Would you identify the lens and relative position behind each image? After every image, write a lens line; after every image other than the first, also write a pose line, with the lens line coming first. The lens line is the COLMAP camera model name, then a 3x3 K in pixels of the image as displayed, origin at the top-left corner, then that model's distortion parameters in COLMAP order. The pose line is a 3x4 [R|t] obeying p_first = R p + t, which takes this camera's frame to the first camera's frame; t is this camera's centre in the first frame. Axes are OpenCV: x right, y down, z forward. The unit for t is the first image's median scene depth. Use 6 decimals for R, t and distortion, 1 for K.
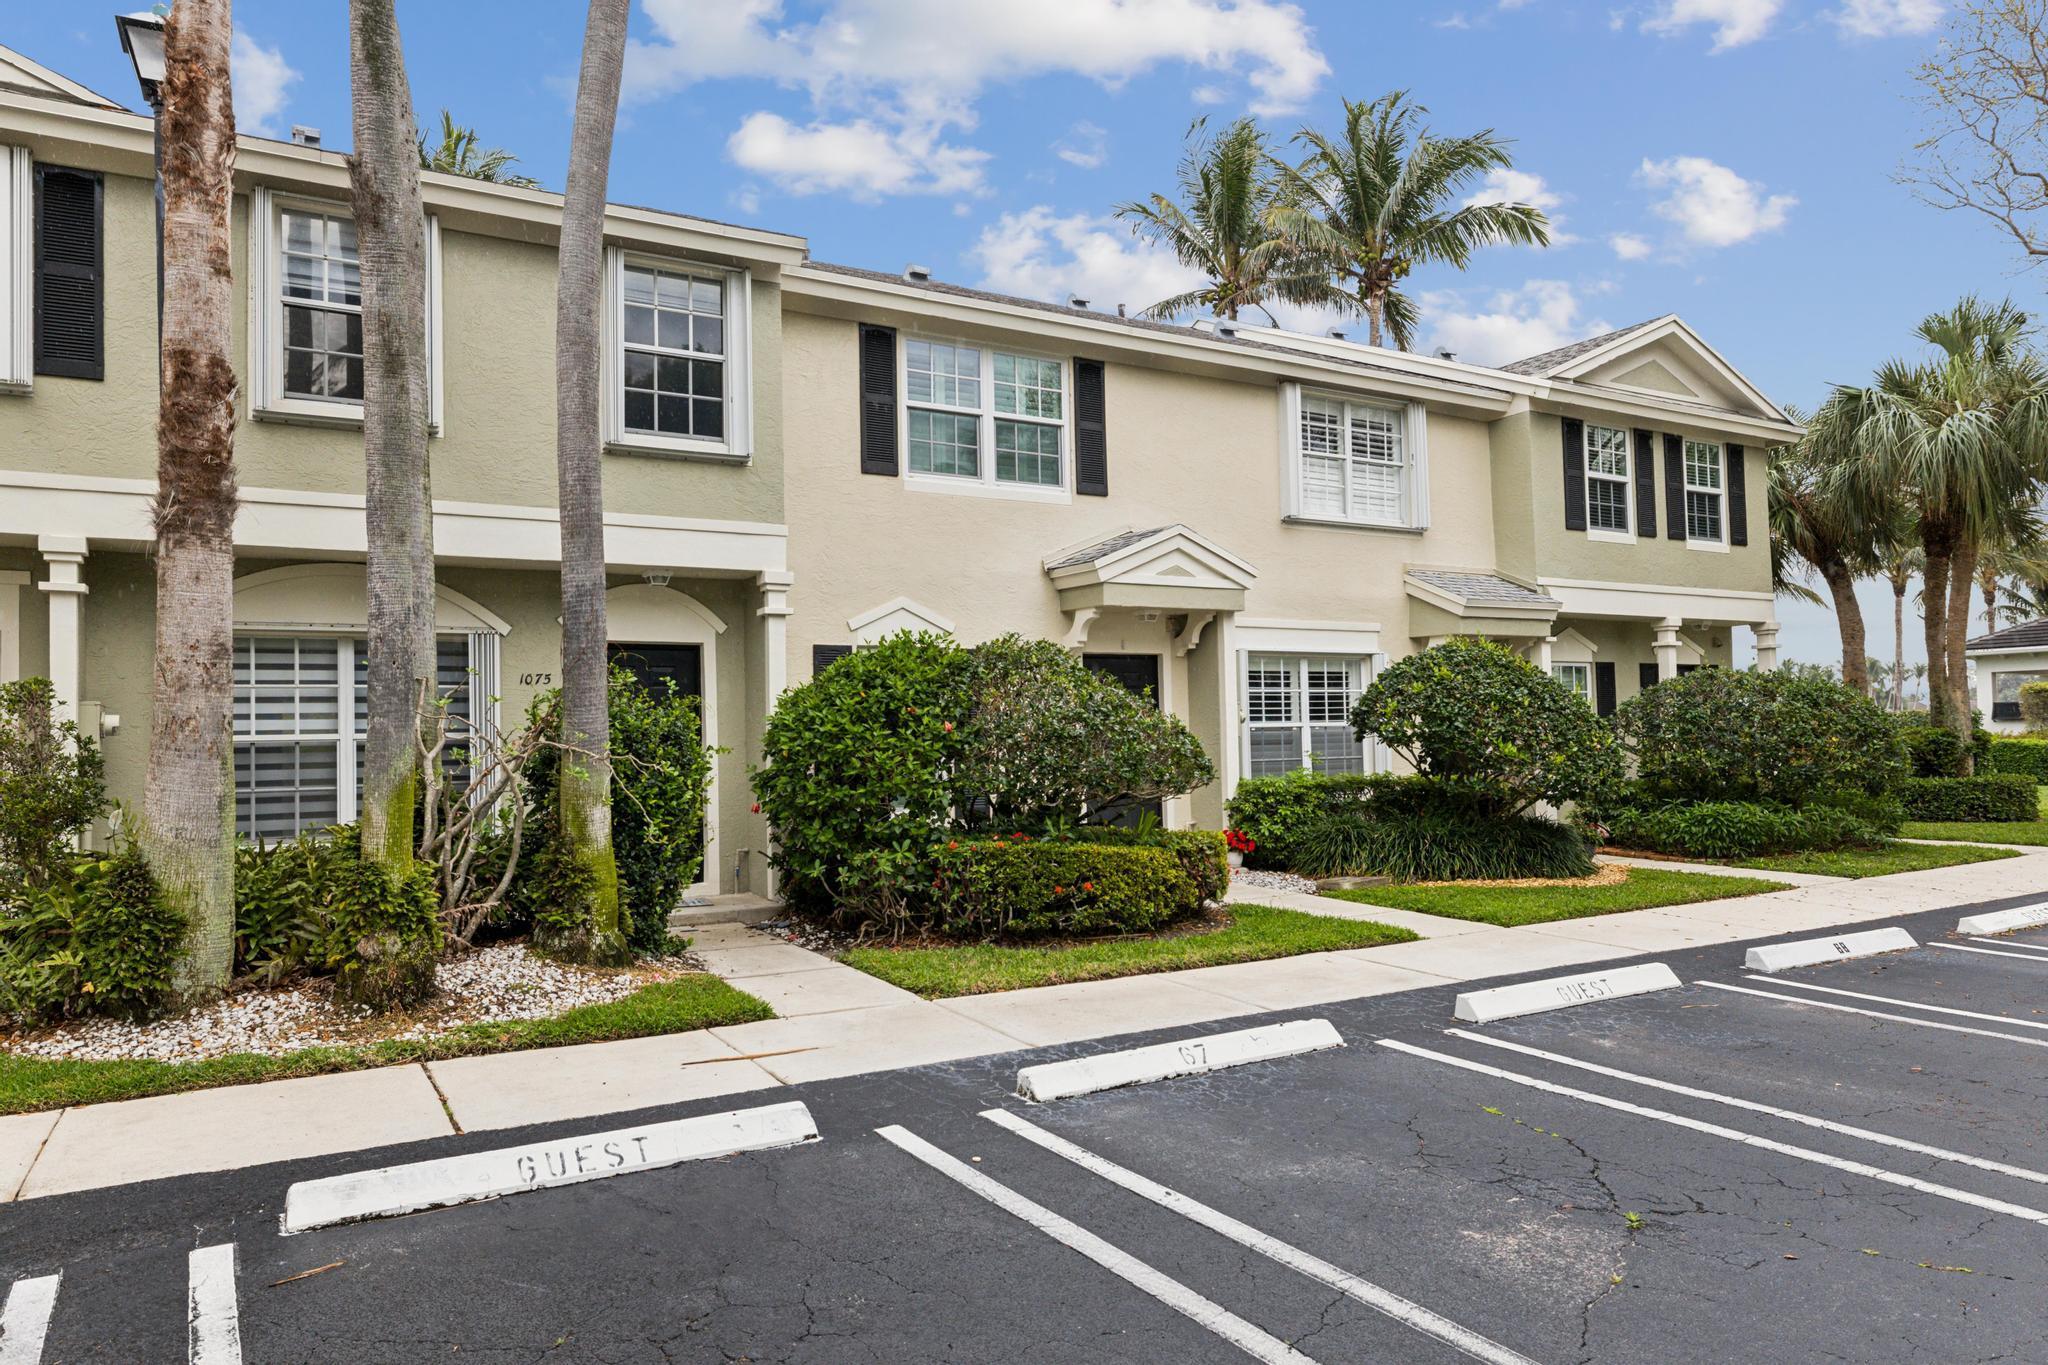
lens RADIAL K [[1122.7, 0, 1024.6], [0, 1122.7, 721.6], [0, 0, 1]] dist [0.001480, 0.000819]
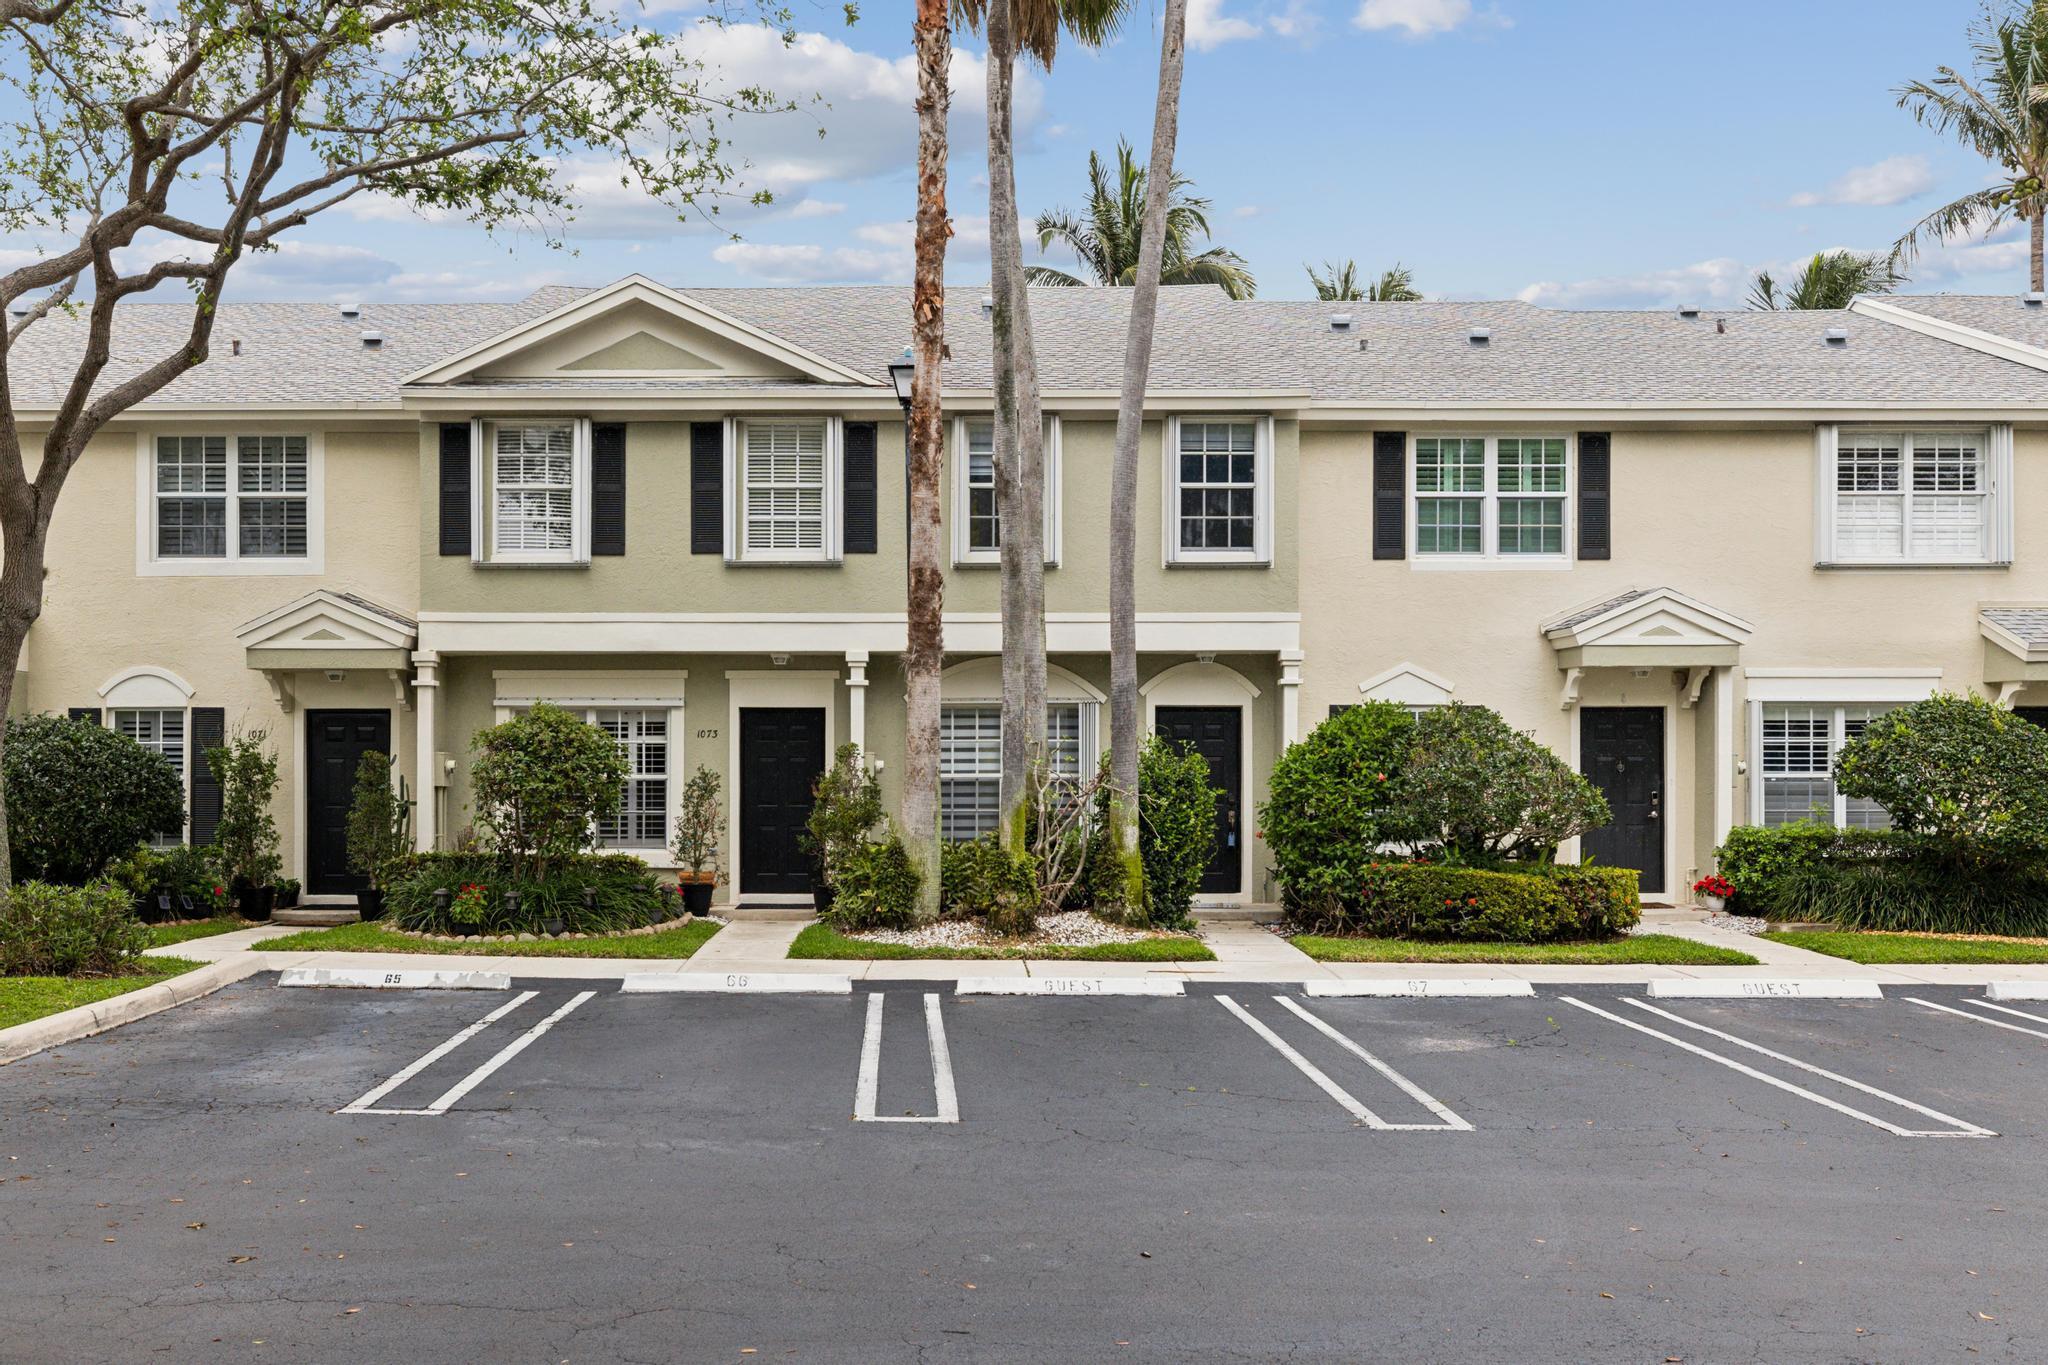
lens RADIAL K [[2738.0, 0, 1024.0], [0, 2738.0, 682.5], [0, 0, 1]] dist [0.011870, 0.023299]
pose [[0.831928, 0.001699, -0.554881, 1.398902], [-0.003509, 0.999991, -0.002199, -0.100225], [0.554873, 0.003777, 0.831927, -1.957637]]
